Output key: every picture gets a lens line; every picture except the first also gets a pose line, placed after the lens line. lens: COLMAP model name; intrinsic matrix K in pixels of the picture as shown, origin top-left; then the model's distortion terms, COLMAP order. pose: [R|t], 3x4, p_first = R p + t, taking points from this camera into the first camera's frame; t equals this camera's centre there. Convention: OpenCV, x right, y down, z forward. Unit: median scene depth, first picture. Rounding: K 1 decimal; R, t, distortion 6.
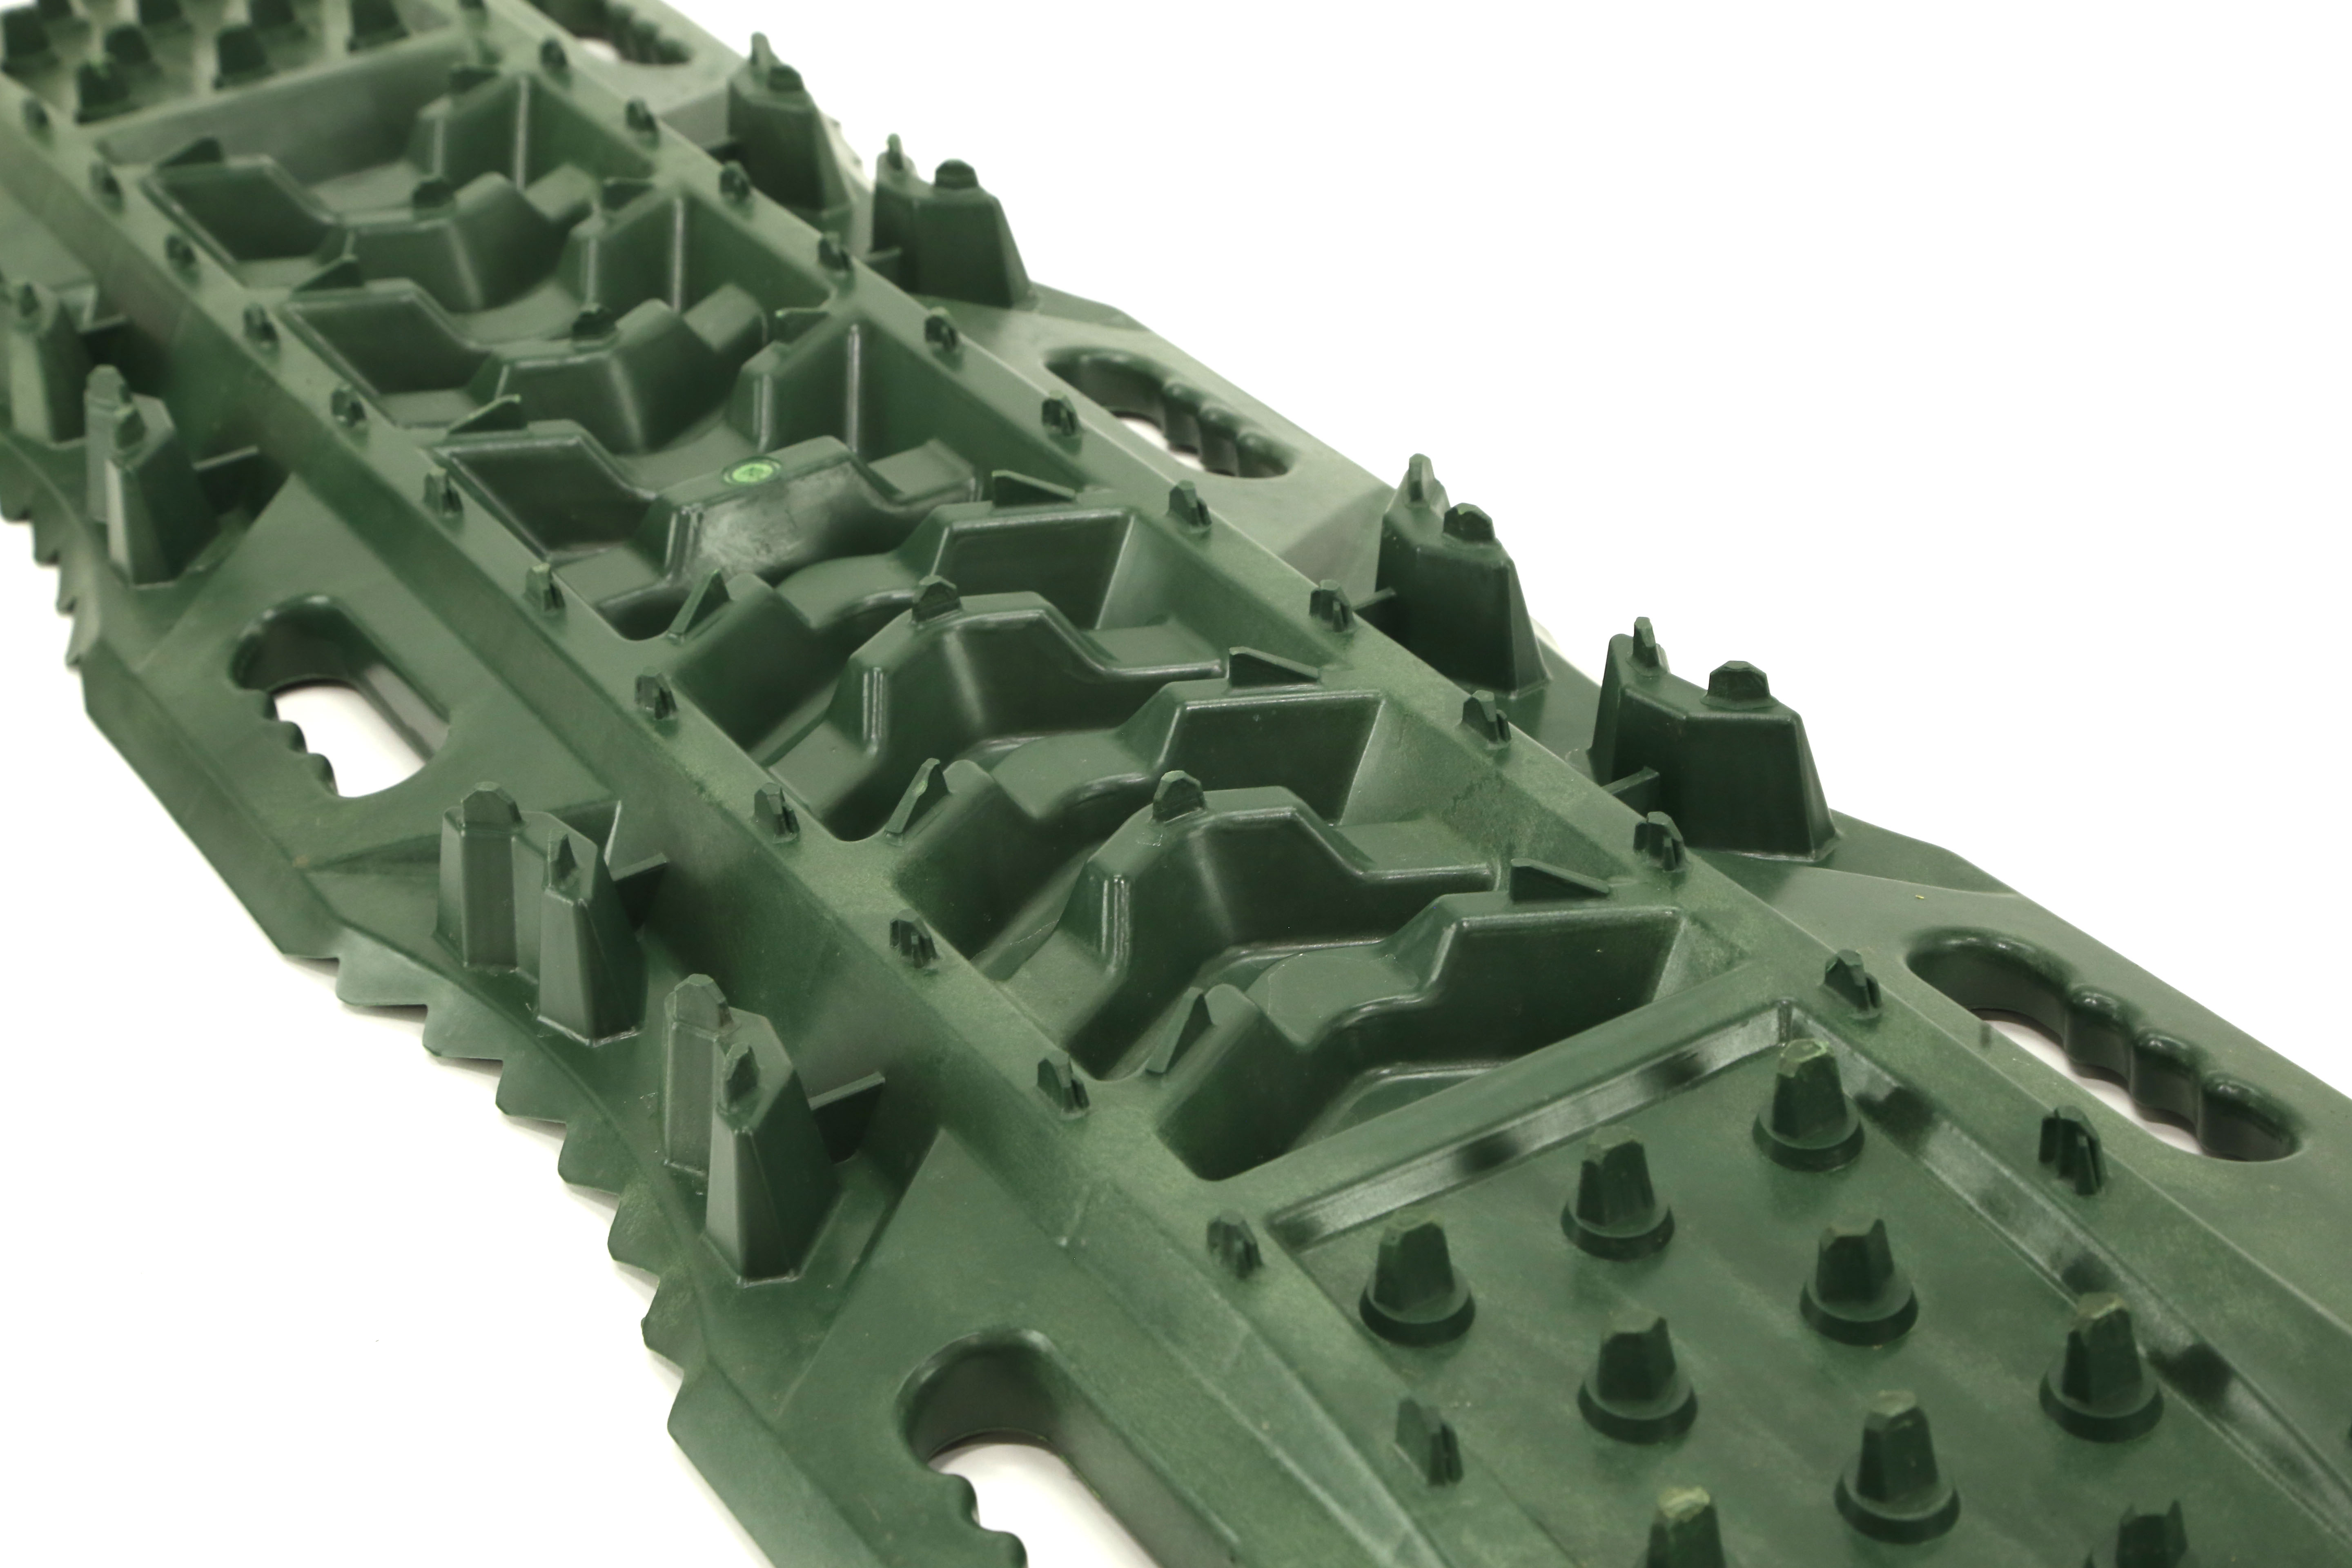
lens RADIAL K [[4651.5, 0, 1176.0], [0, 4651.5, 784.0], [0, 0, 1]] dist [0.119364, 0.144571]
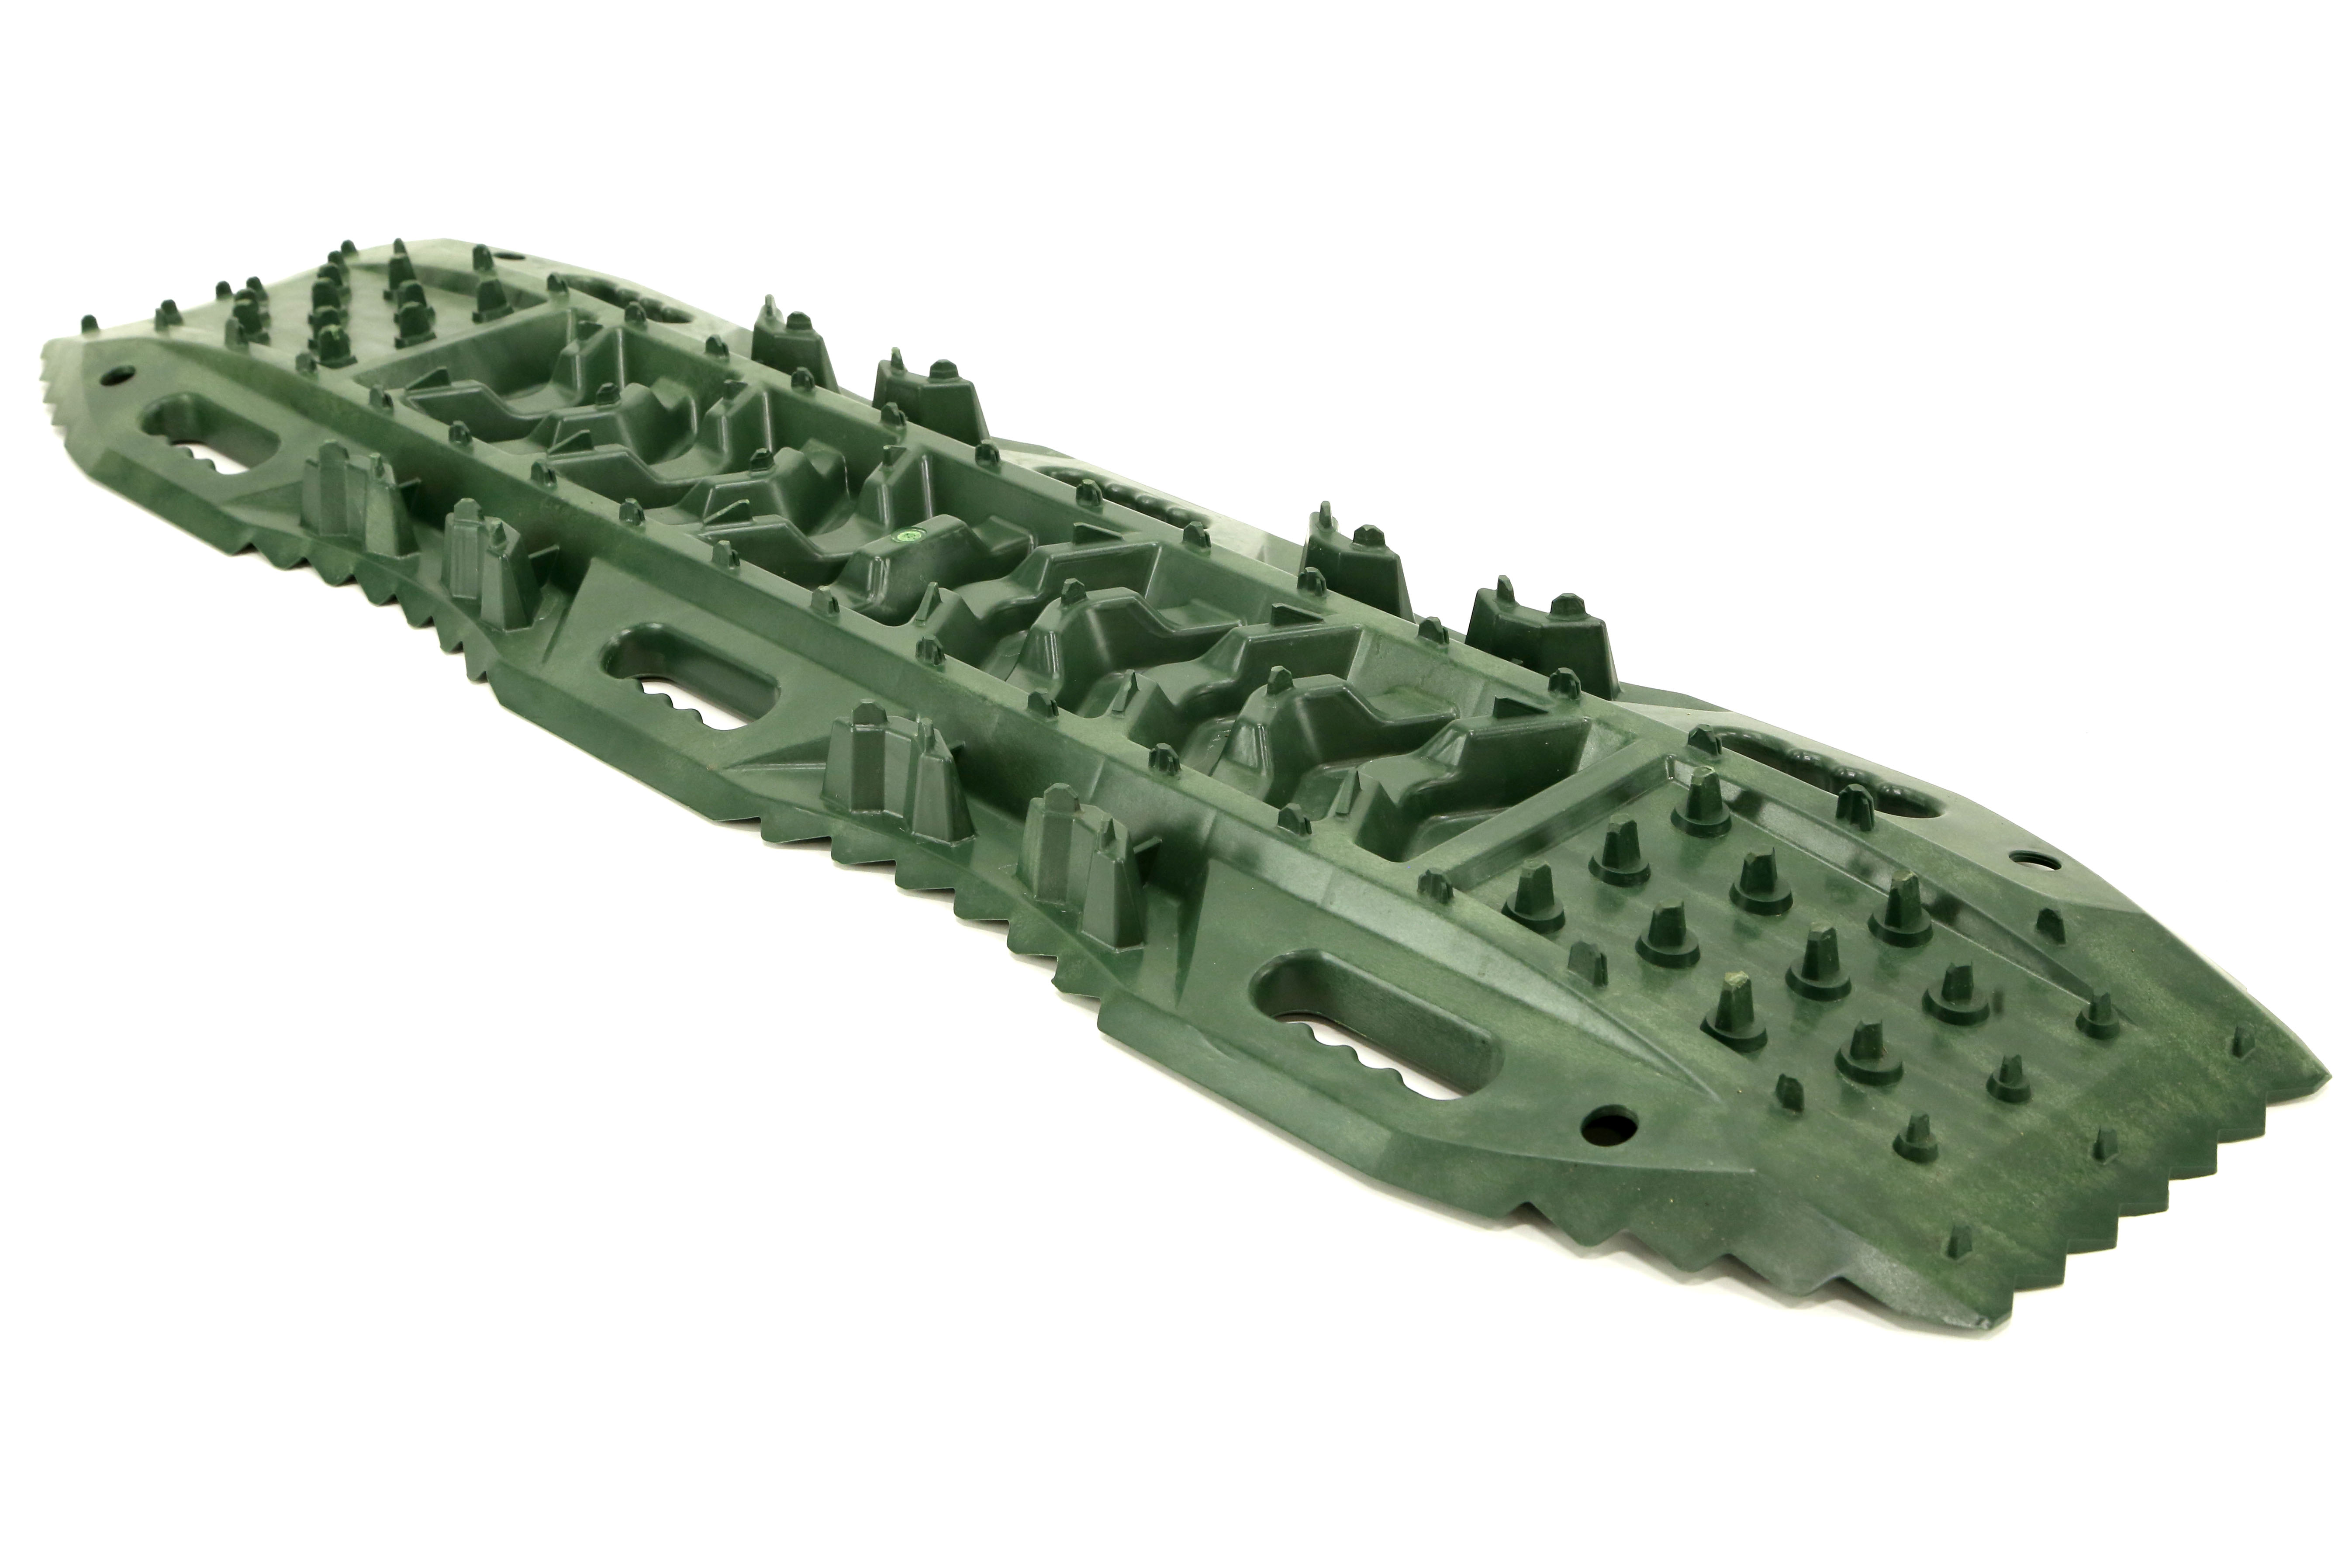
lens RADIAL K [[3526.9, 0, 1176.0], [0, 3526.9, 784.0], [0, 0, 1]] dist [-0.014562, -0.076527]
pose [[0.970116, -0.057857, 0.235644, -0.337236], [0.070896, 0.996365, -0.047235, 0.097063], [-0.232055, 0.062529, 0.970691, -0.251324]]
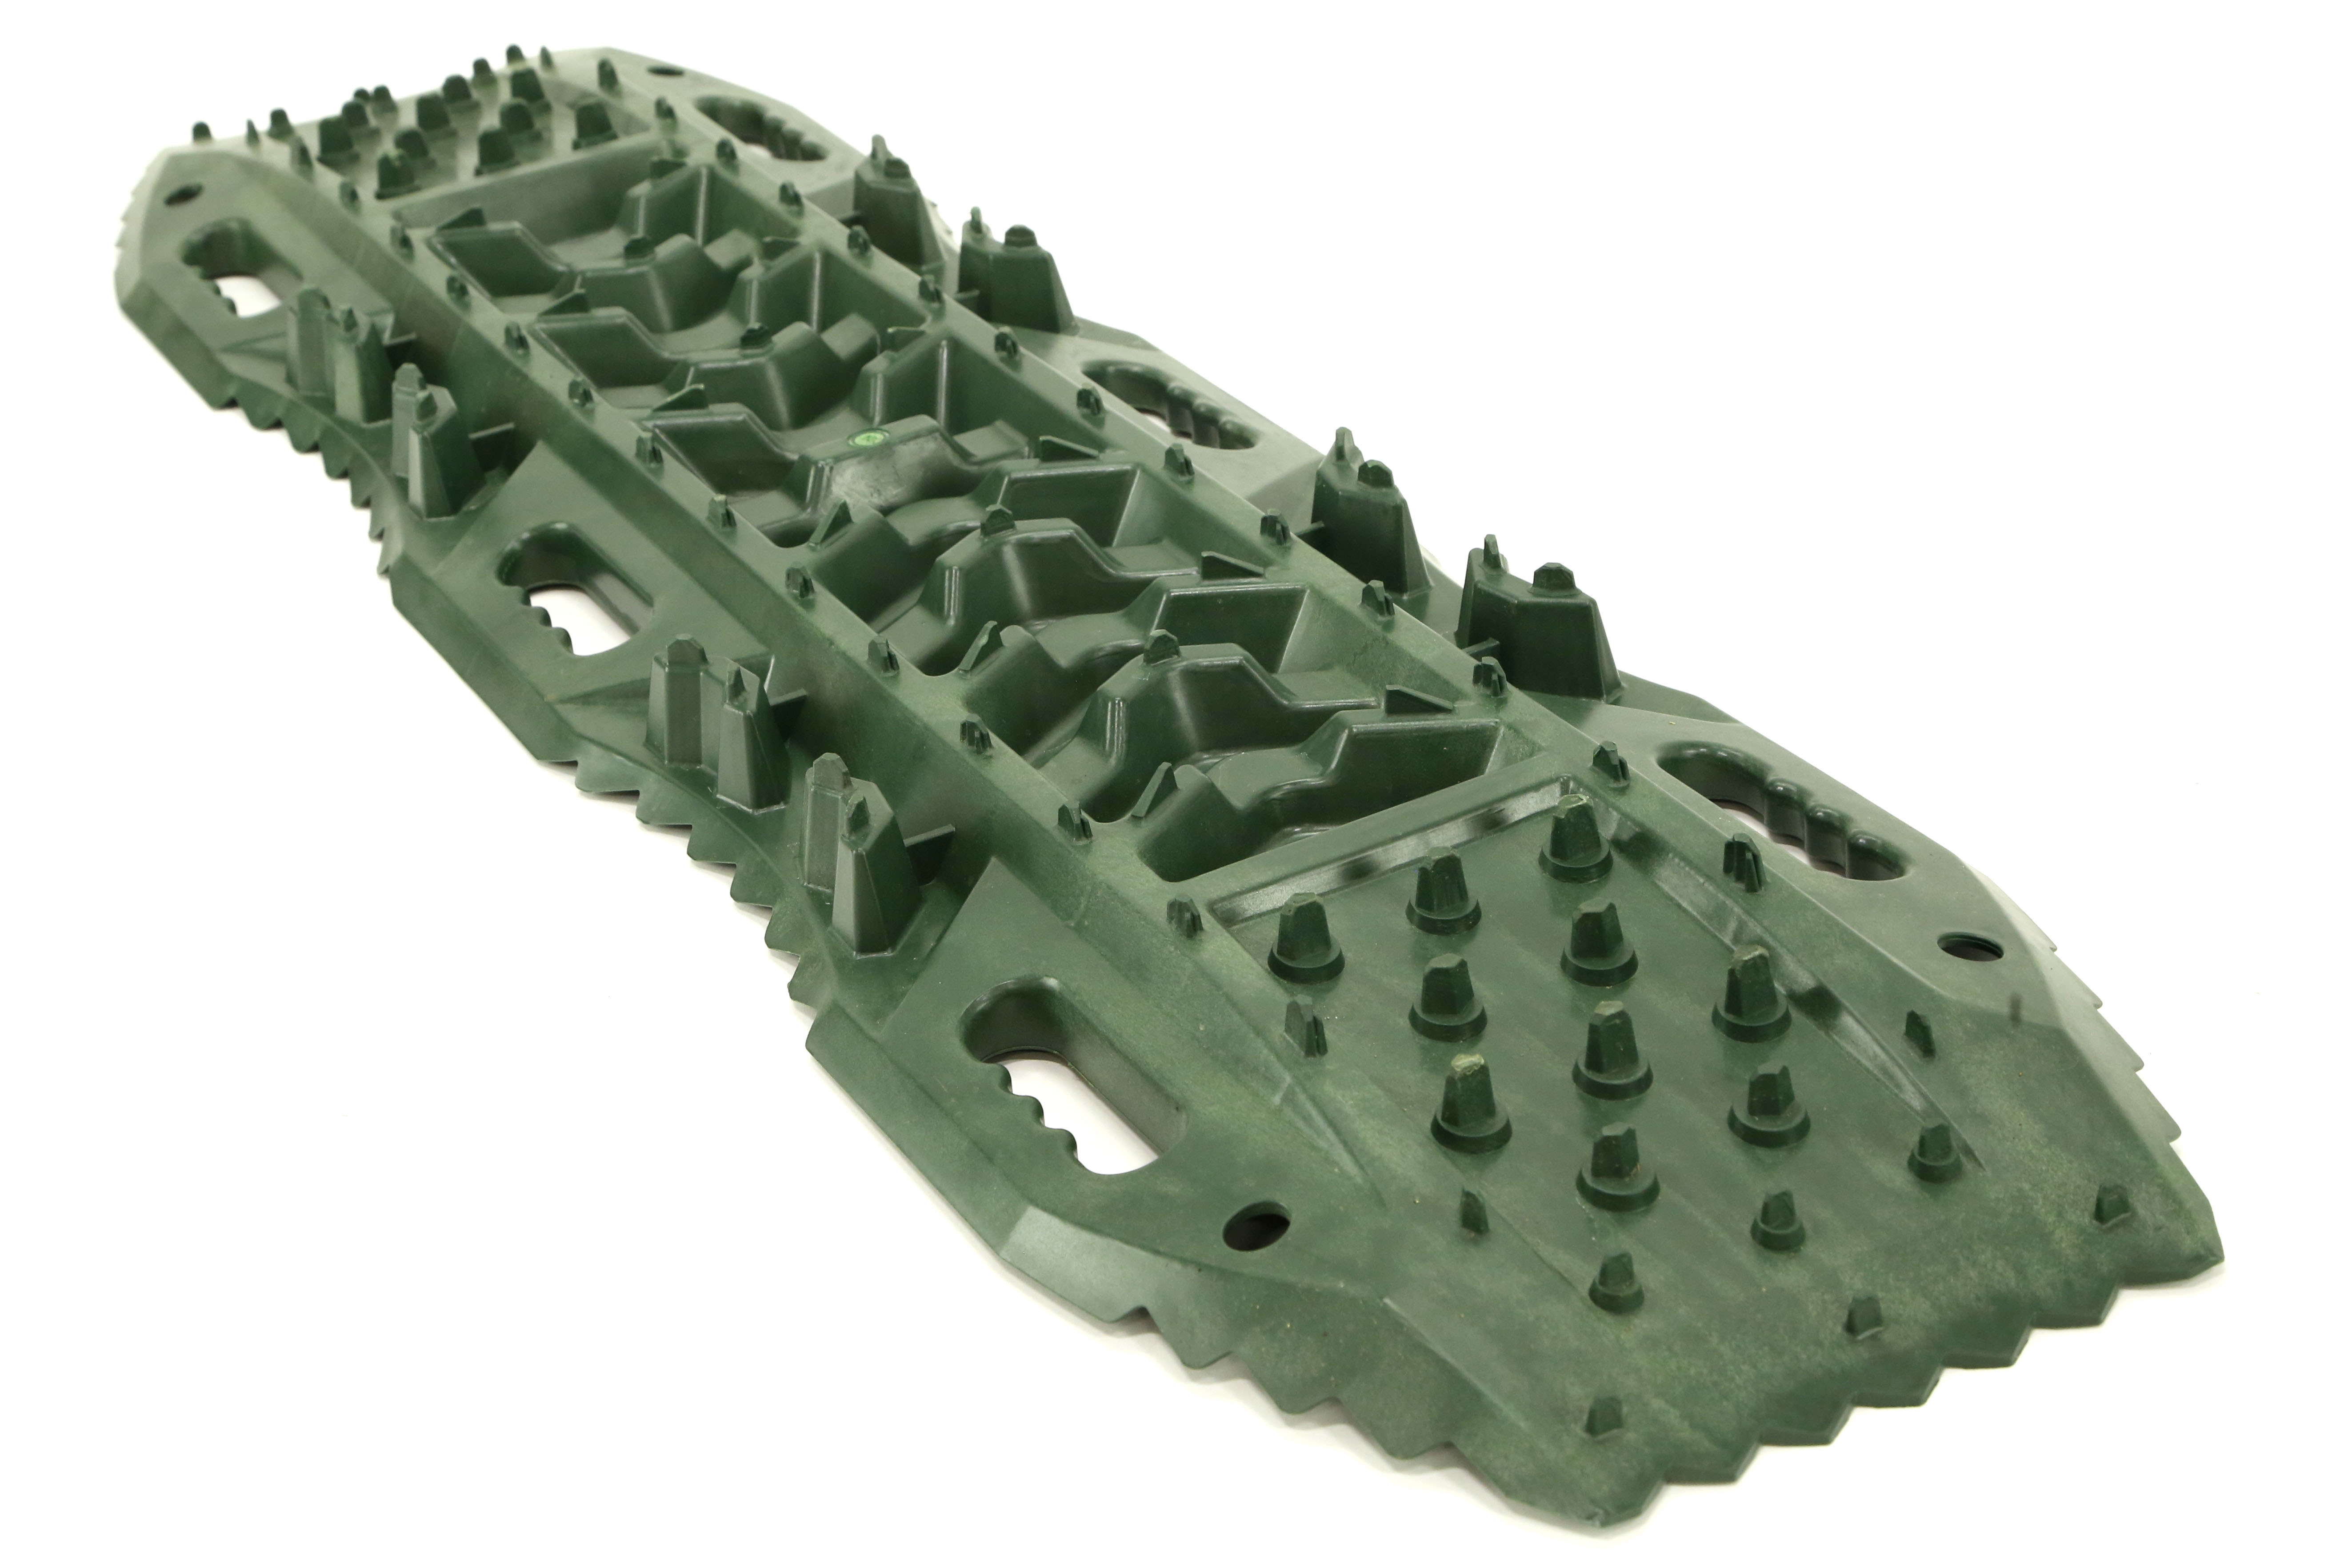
lens RADIAL K [[4287.5, 0, 1176.0], [0, 4287.5, 784.0], [0, 0, 1]] dist [-0.022566, 0.002482]
pose [[0.999781, 0.015137, -0.014434, 0.024088], [-0.015458, 0.999630, -0.022383, 0.072602], [0.014090, 0.022602, 0.999645, -0.319345]]
